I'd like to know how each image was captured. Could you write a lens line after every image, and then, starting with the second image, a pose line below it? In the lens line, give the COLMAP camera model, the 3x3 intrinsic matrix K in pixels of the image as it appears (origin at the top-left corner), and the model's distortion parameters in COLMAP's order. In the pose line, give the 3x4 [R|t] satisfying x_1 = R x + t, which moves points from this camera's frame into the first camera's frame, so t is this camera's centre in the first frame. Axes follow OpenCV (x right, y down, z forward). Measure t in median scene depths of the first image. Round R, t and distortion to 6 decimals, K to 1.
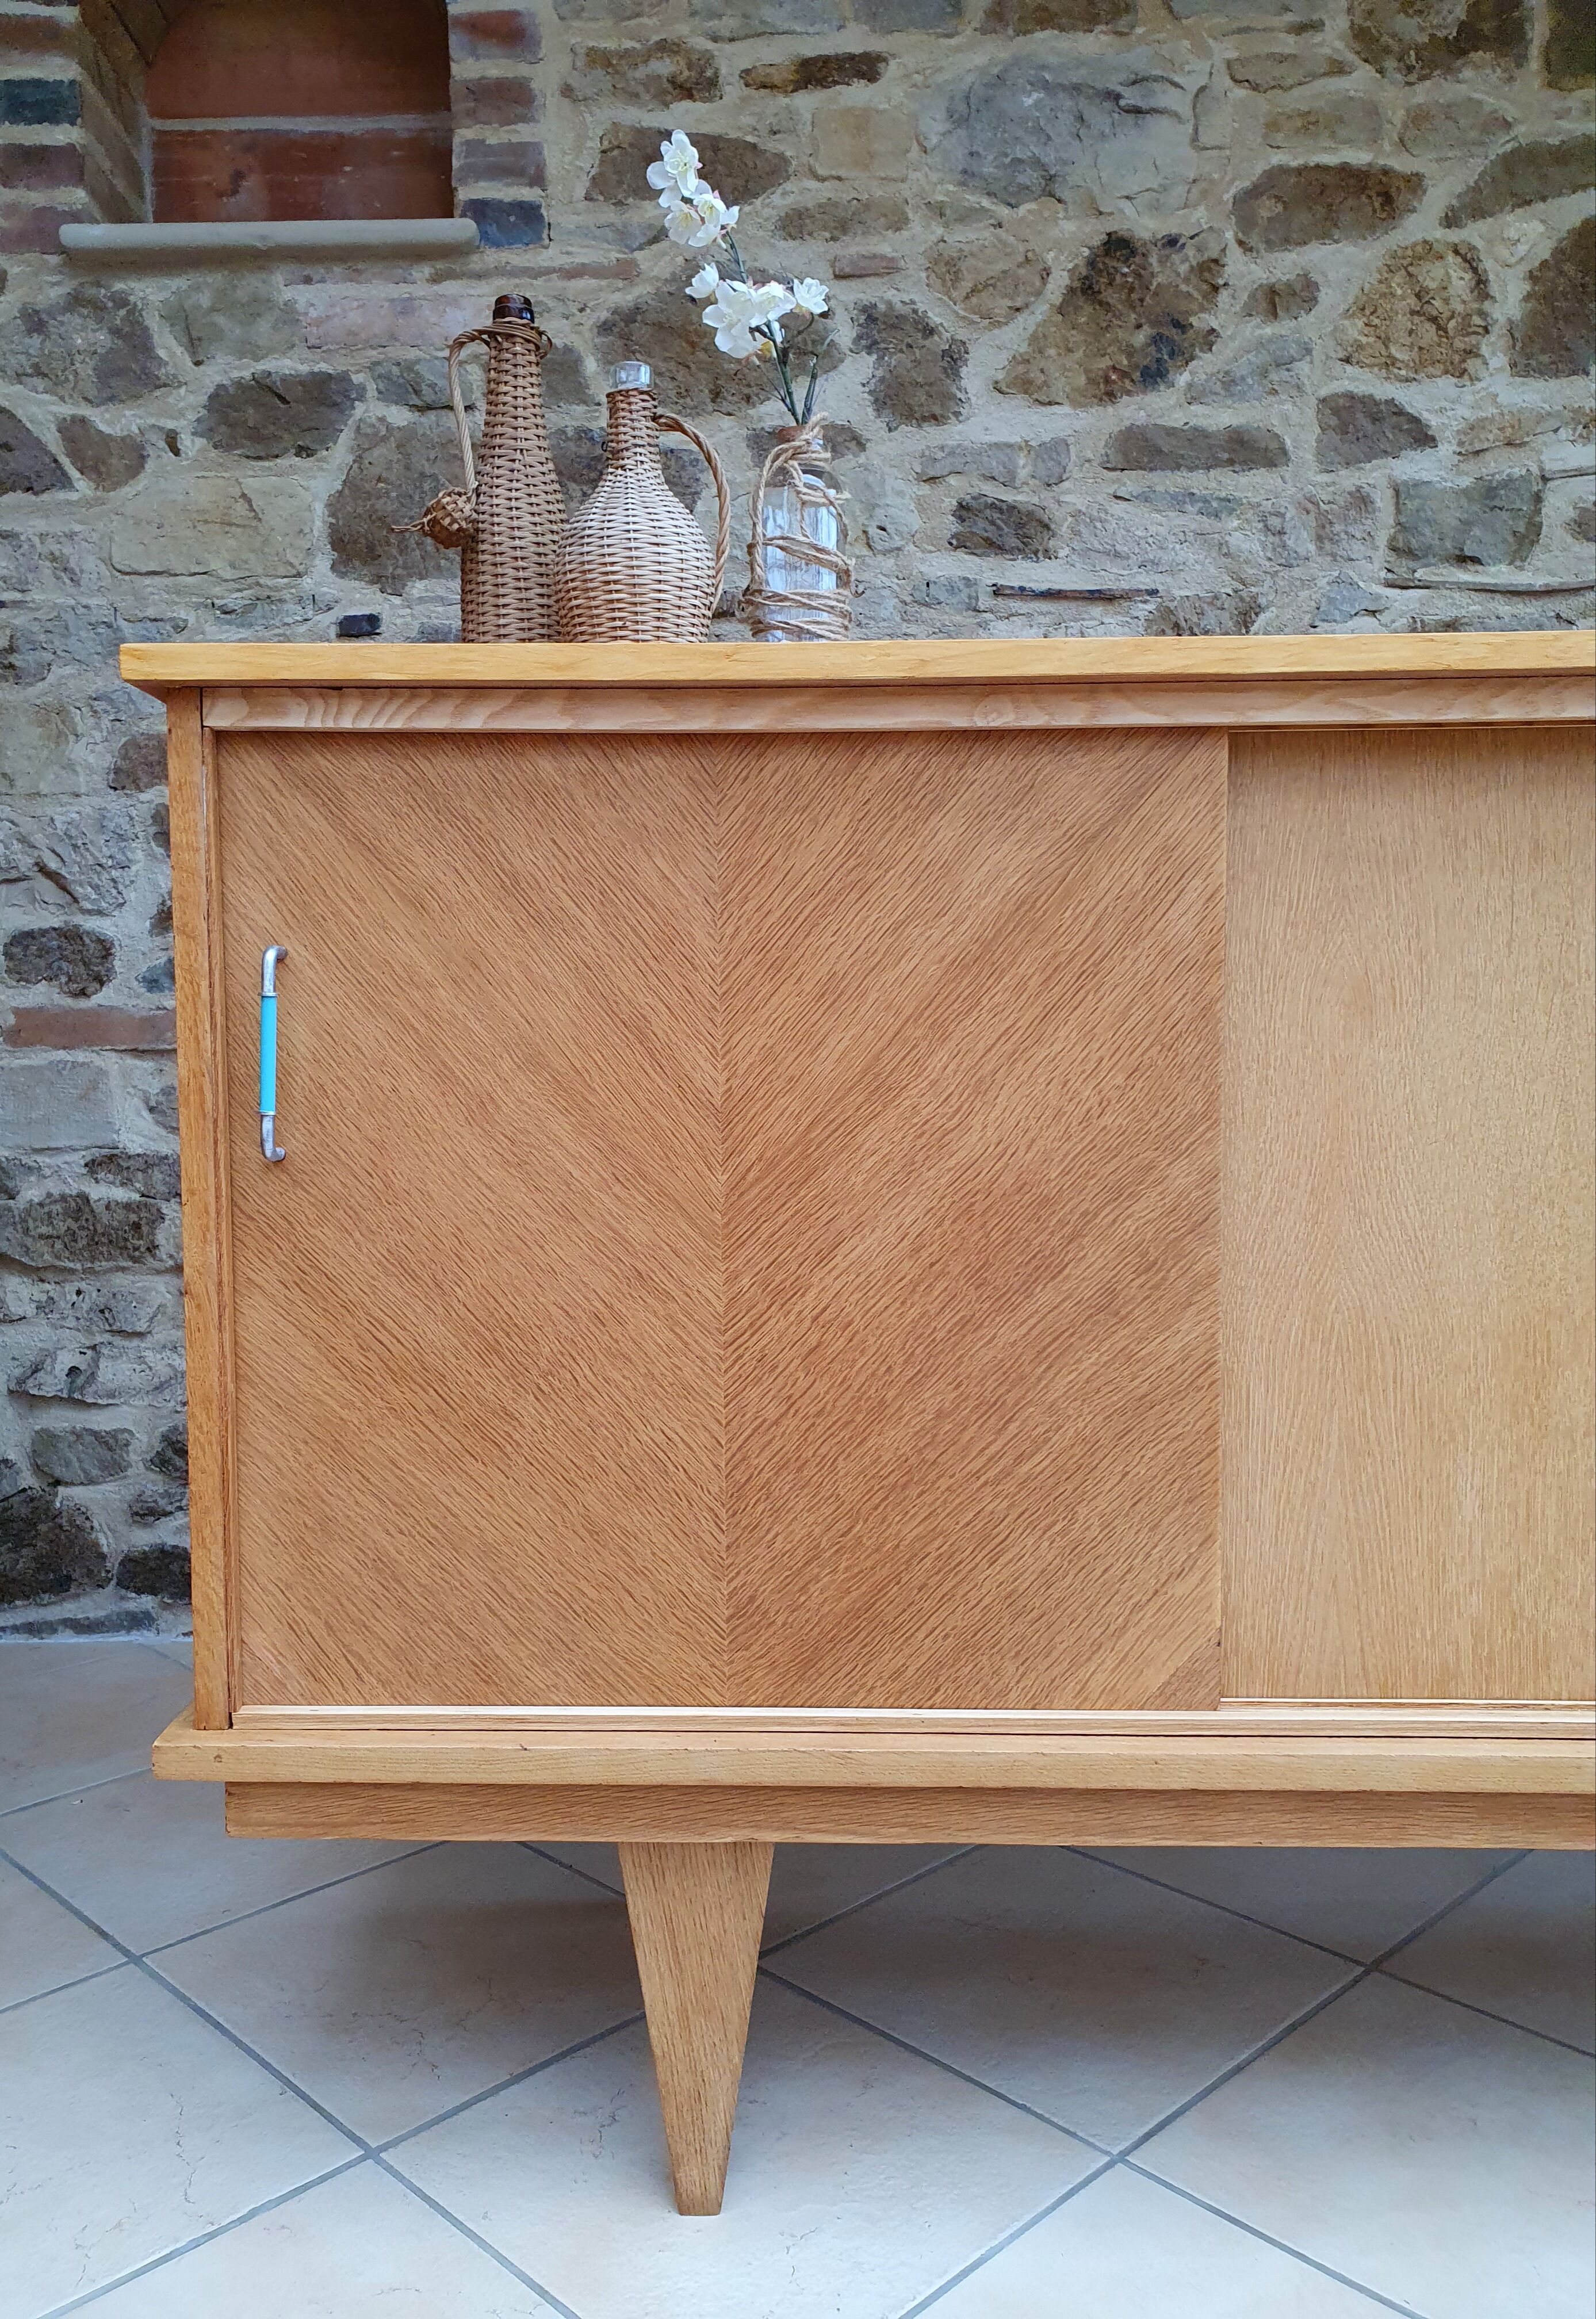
lens RADIAL K [[1817.6, 0, 763.4], [0, 1817.6, 1152.5], [0, 0, 1]] dist [-0.009523, 0.035793]
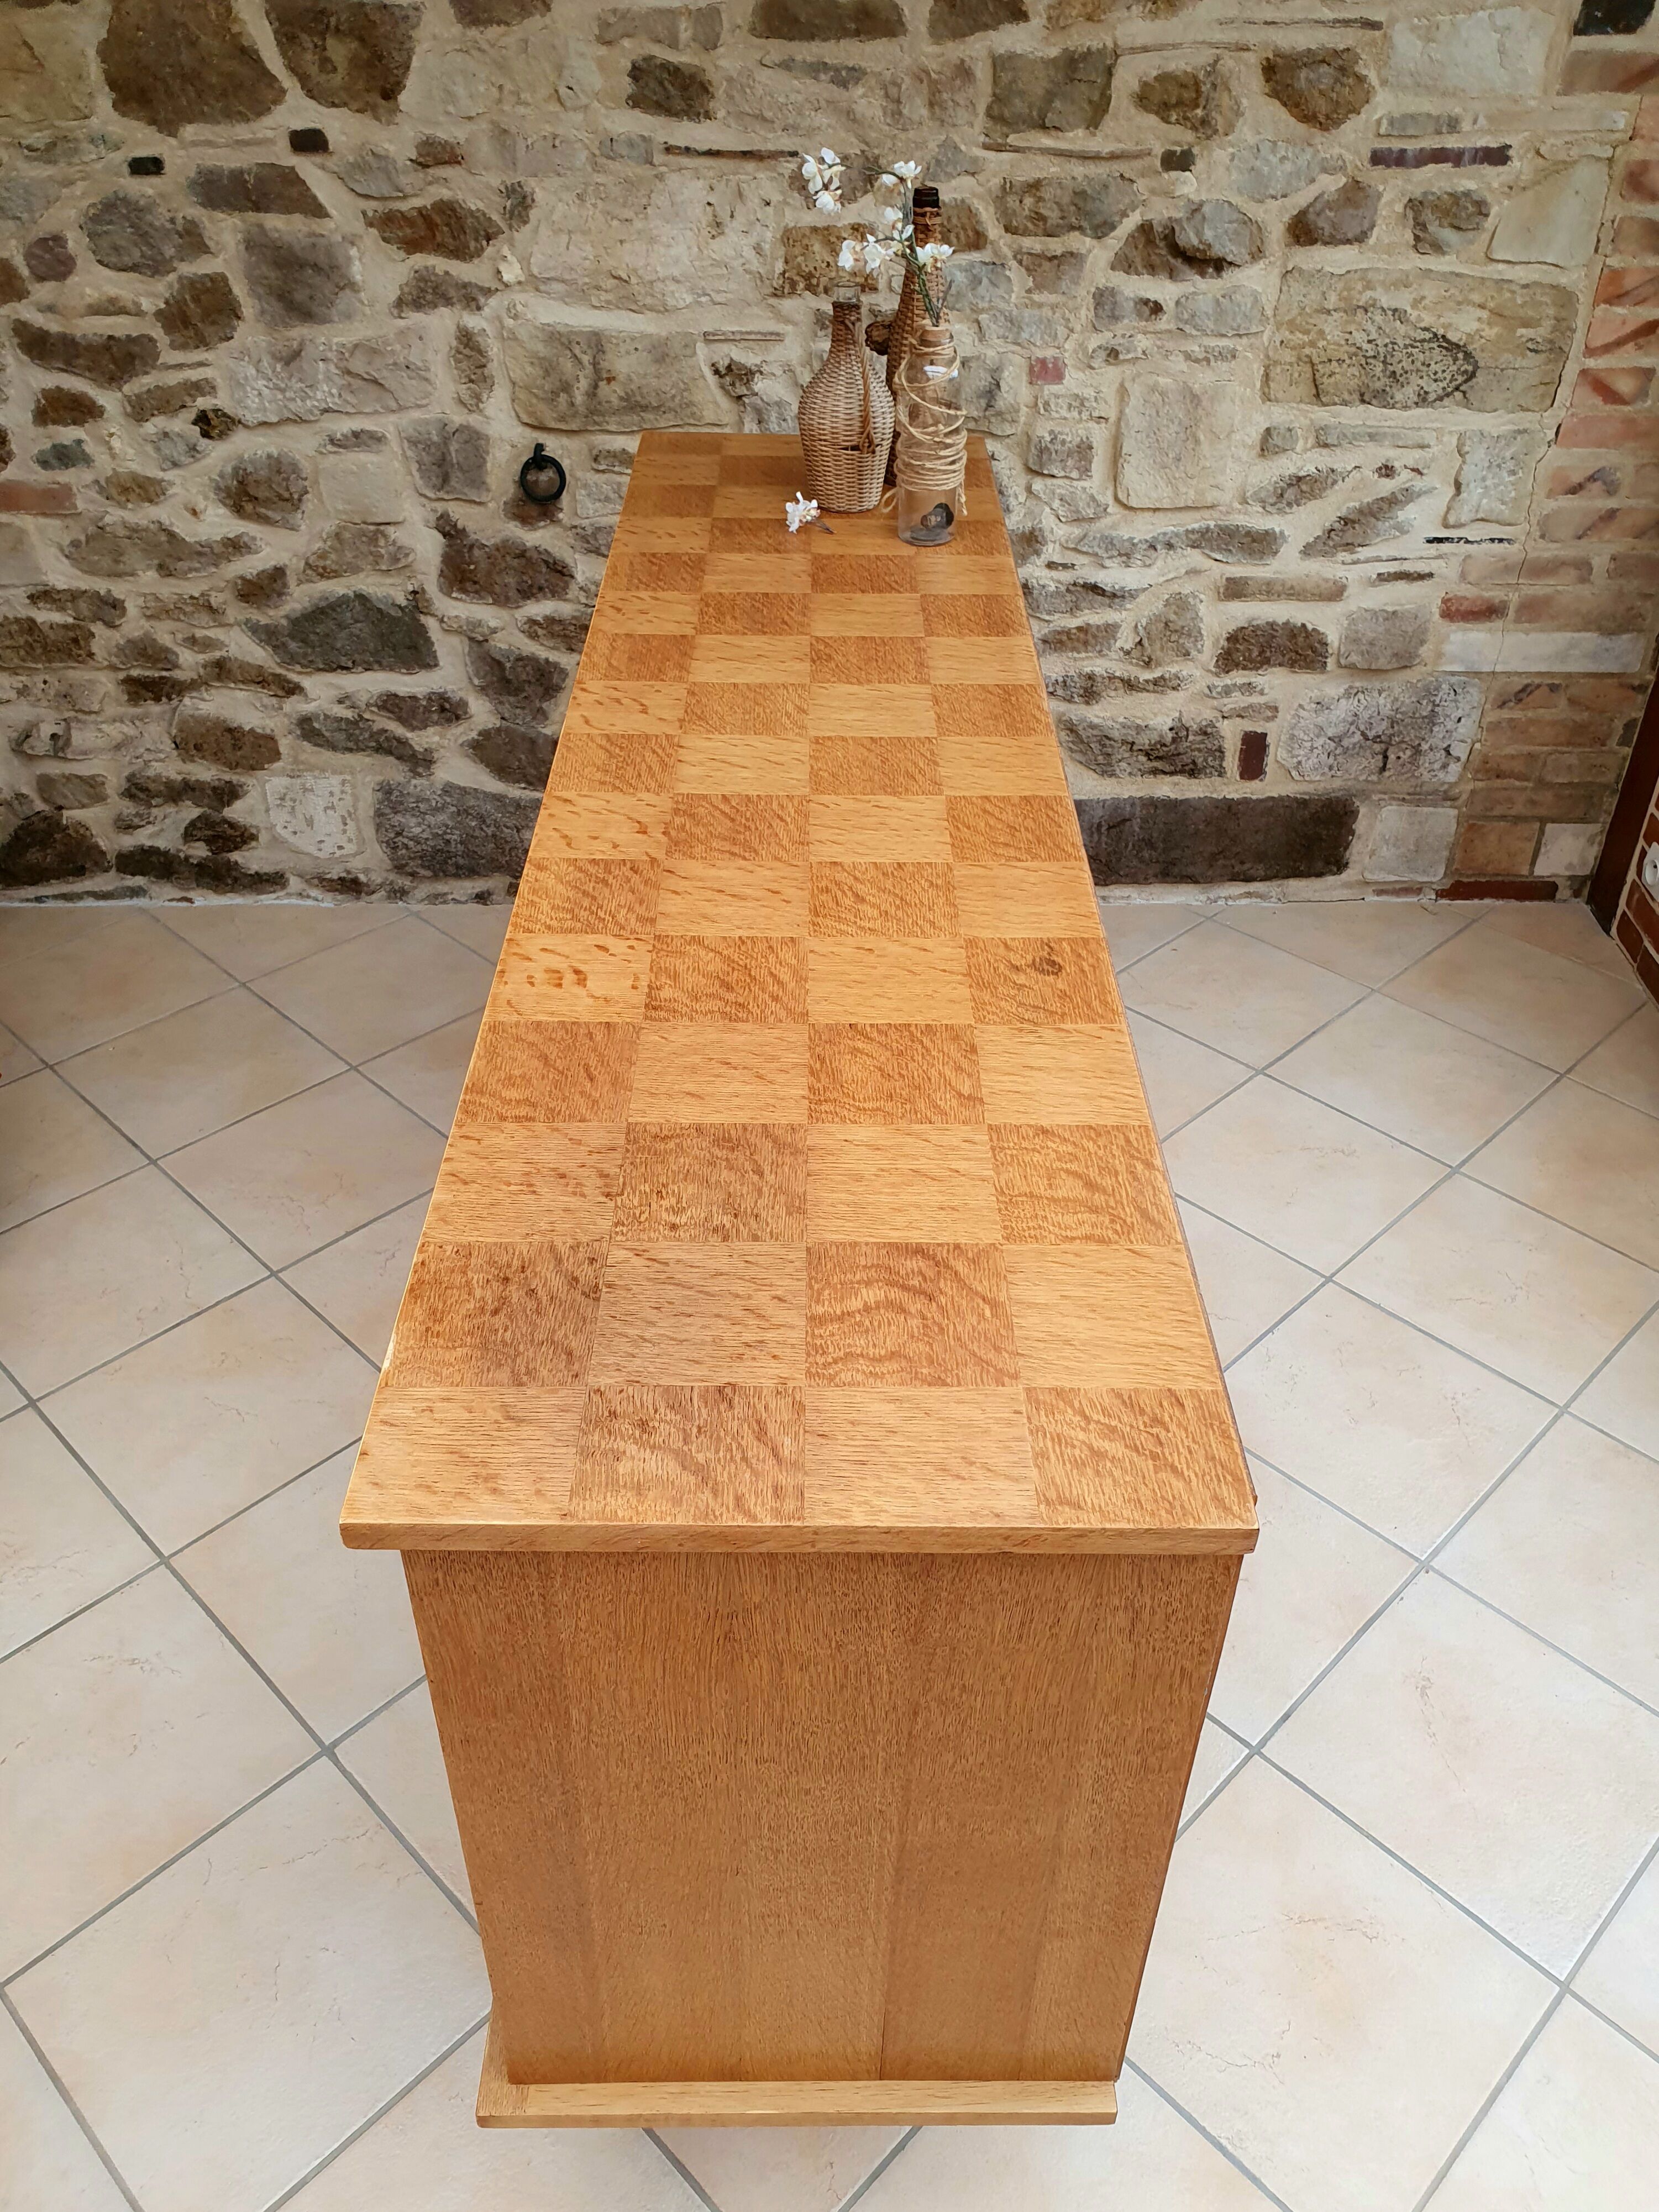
lens RADIAL K [[1716.1, 0, 843.5], [0, 1716.1, 1097.2], [0, 0, 1]] dist [-0.001957, 0.016618]
pose [[0.999384, -0.006449, 0.034485, 0.204956], [-0.013264, 0.840525, 0.541610, -0.403805], [-0.032478, -0.541734, 0.839922, -0.329476]]
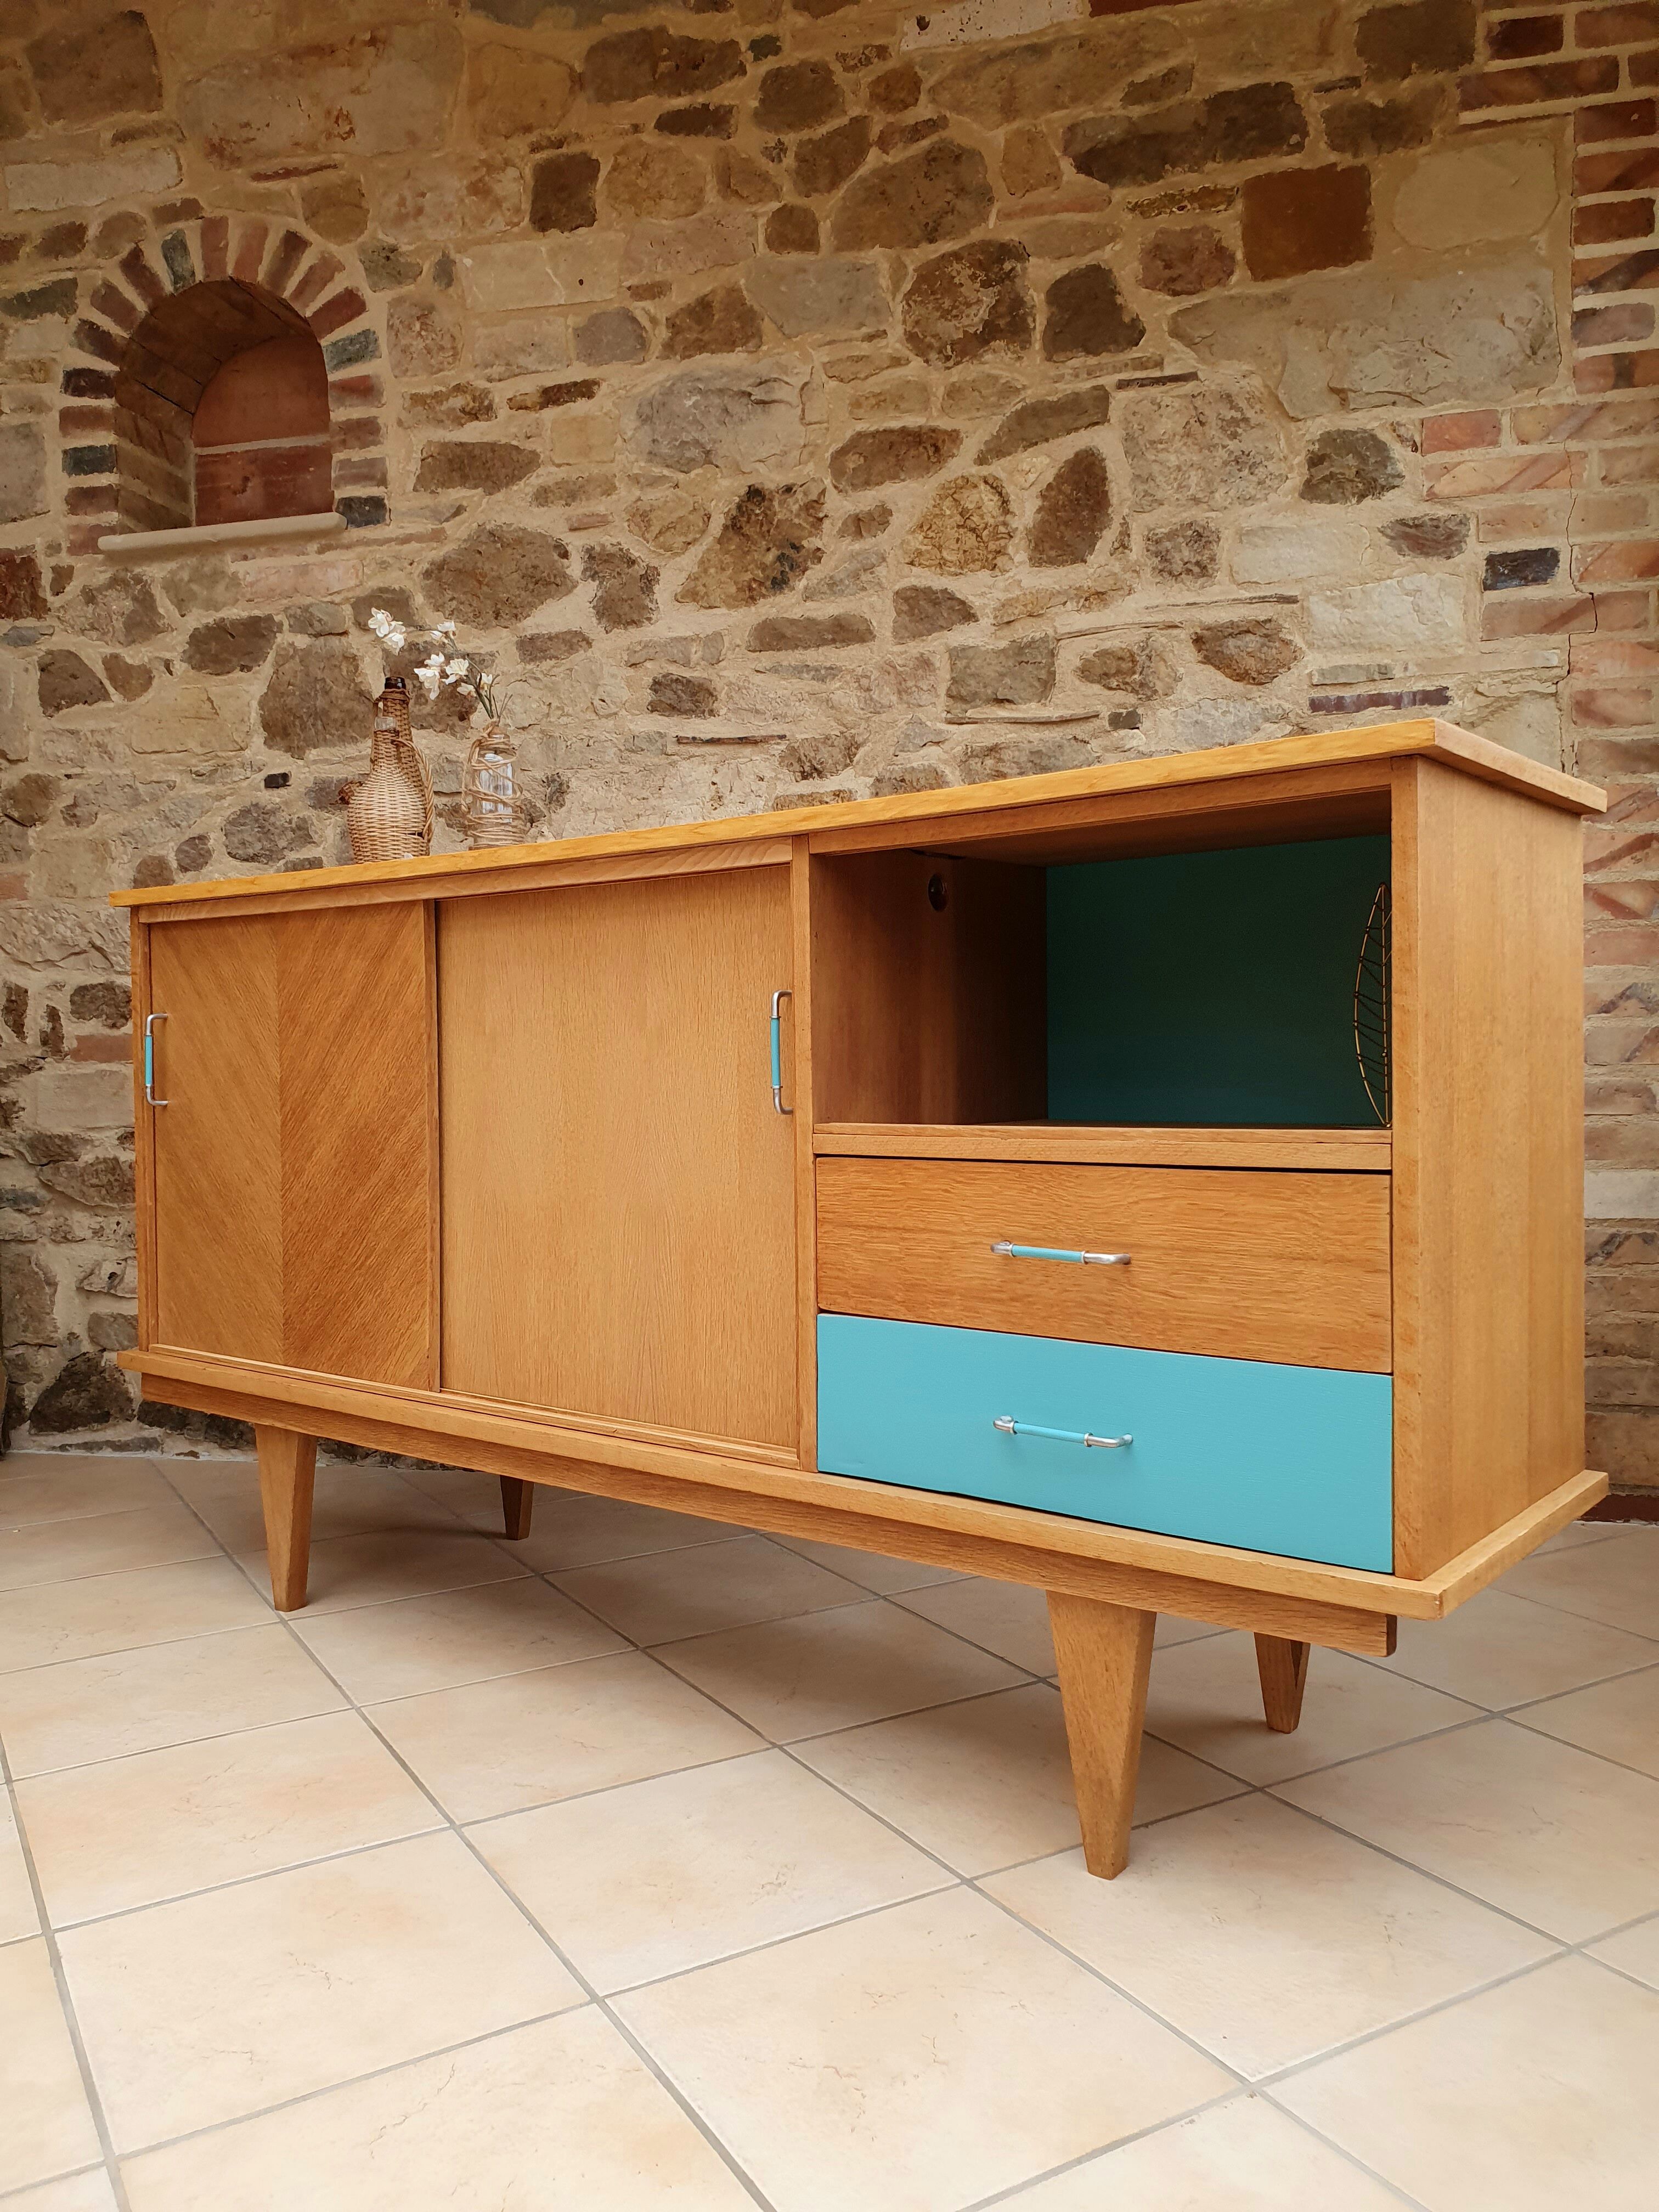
lens RADIAL K [[1716.0, 0, 835.4], [0, 1716.0, 1105.0], [0, 0, 1]] dist [-0.001957, 0.016618]
pose [[0.975387, 0.000113, -0.220501, 0.551615], [-0.007023, 0.999509, -0.030552, 0.019105], [0.220389, 0.031349, 0.974908, -0.279919]]
